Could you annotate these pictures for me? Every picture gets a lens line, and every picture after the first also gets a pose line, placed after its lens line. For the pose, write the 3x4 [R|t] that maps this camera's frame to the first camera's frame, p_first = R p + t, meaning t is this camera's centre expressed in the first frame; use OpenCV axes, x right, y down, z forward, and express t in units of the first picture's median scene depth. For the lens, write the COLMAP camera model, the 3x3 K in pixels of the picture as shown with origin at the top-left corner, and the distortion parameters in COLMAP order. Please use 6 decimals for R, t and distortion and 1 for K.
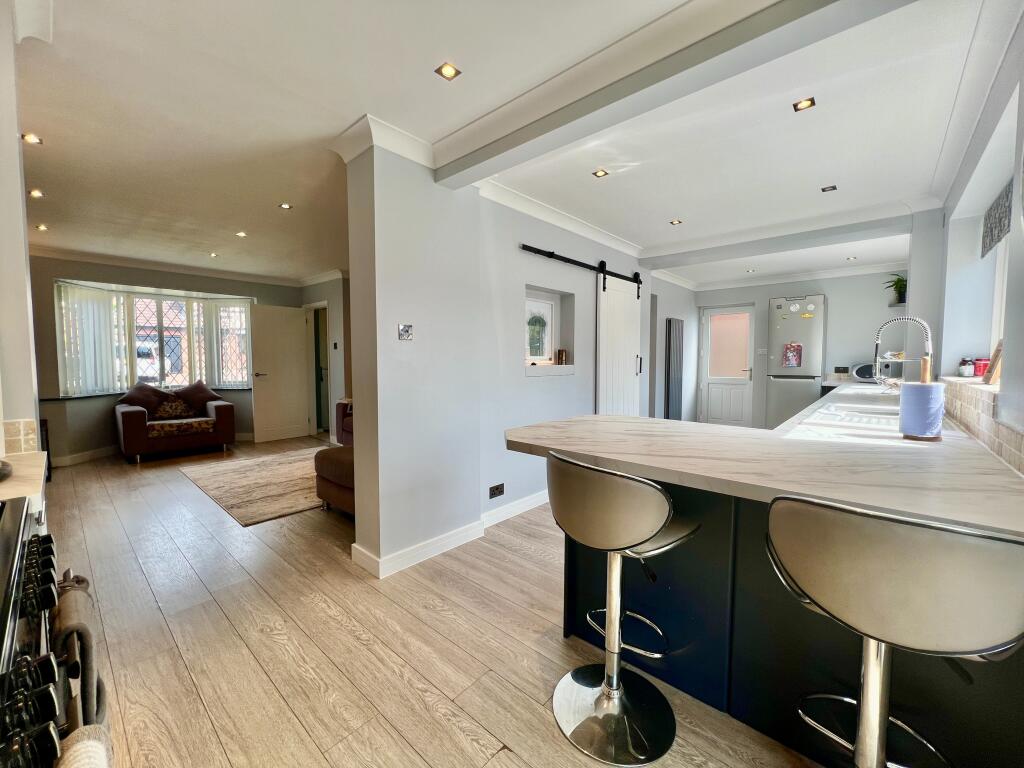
lens RADIAL K [[411.6, 0, 512.0], [0, 411.6, 381.9], [0, 0, 1]] dist [-0.003654, -0.000107]
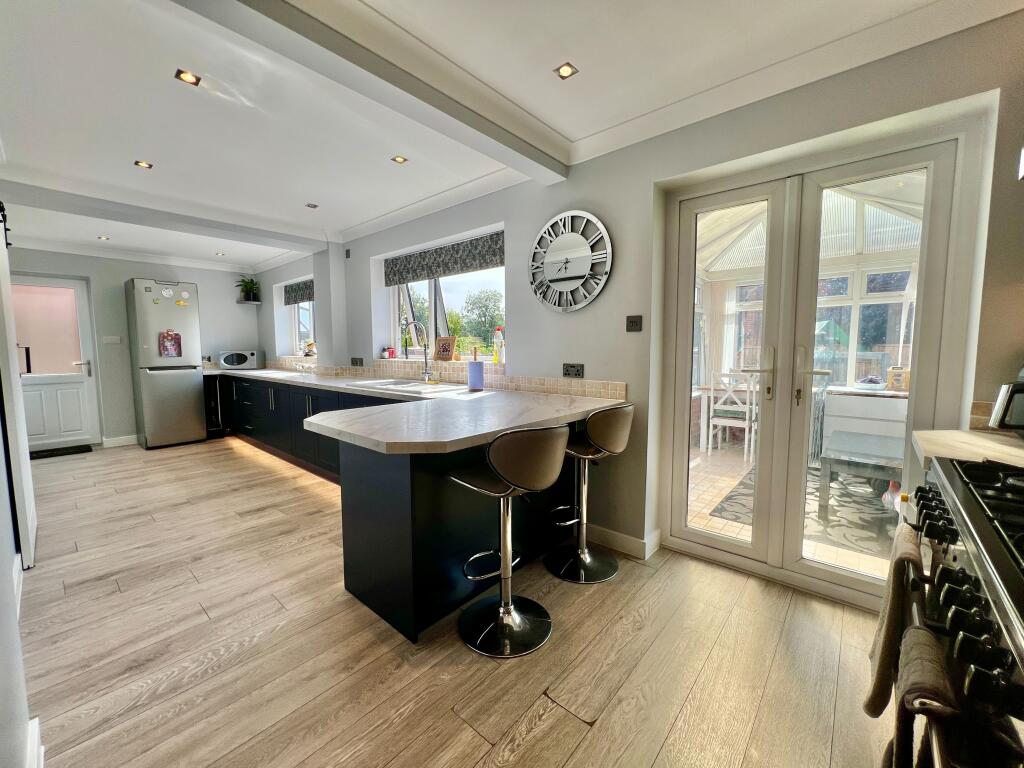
lens RADIAL K [[410.2, 0, 510.1], [0, 410.2, 382.0], [0, 0, 1]] dist [0.000732, -0.000061]
pose [[-0.006139, -0.086125, 0.996265, -0.517877], [0.060219, 0.994444, 0.086338, -0.031299], [-0.998166, 0.060524, -0.000919, 0.506393]]
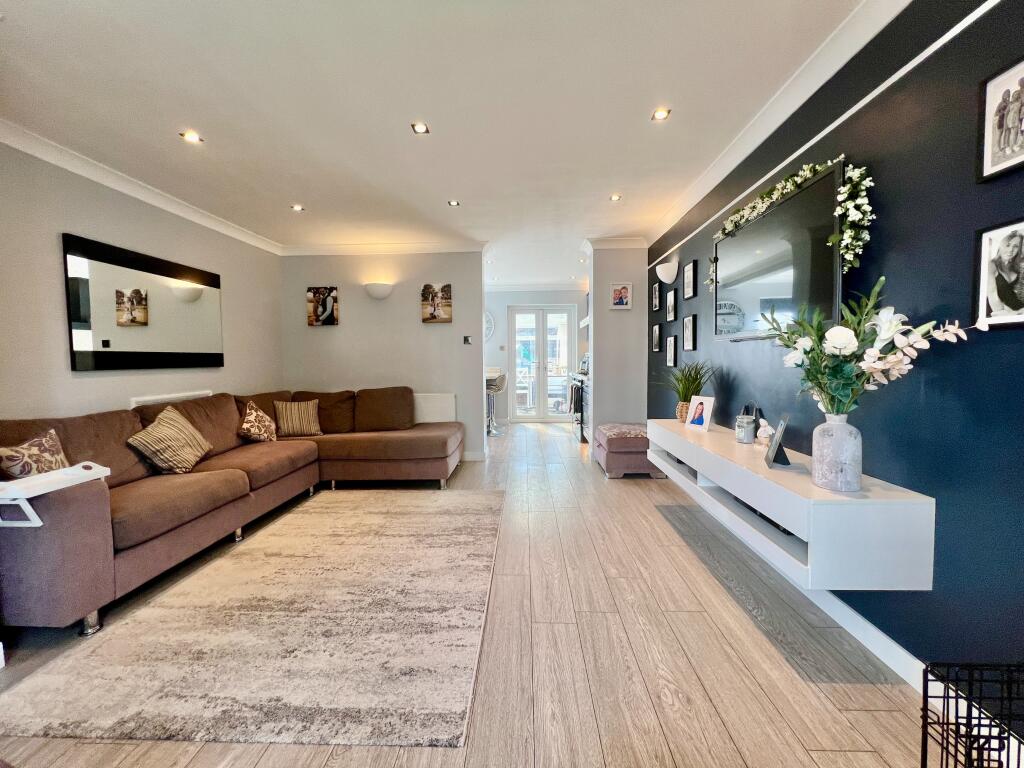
lens RADIAL K [[410.2, 0, 512.4], [0, 410.2, 379.8], [0, 0, 1]] dist [0.000732, -0.000061]
pose [[-0.629828, -0.030371, 0.776141, -2.893963], [0.056173, 0.994838, 0.084513, -0.127270], [-0.774701, 0.096827, -0.624871, 3.118215]]
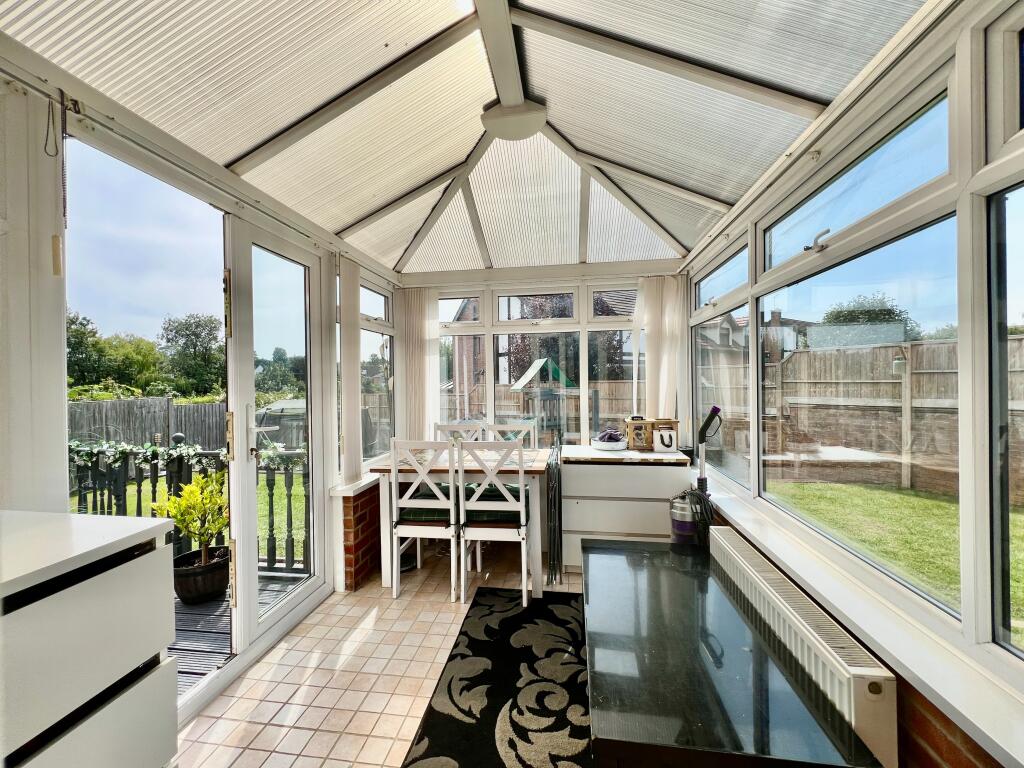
lens RADIAL K [[411.6, 0, 512.2], [0, 411.6, 384.3], [0, 0, 1]] dist [-0.003654, -0.000107]
pose [[-0.552695, 0.002340, 0.833380, -0.486546], [0.057670, 0.997706, 0.035445, -0.030509], [-0.831386, 0.067652, -0.551562, 0.483804]]
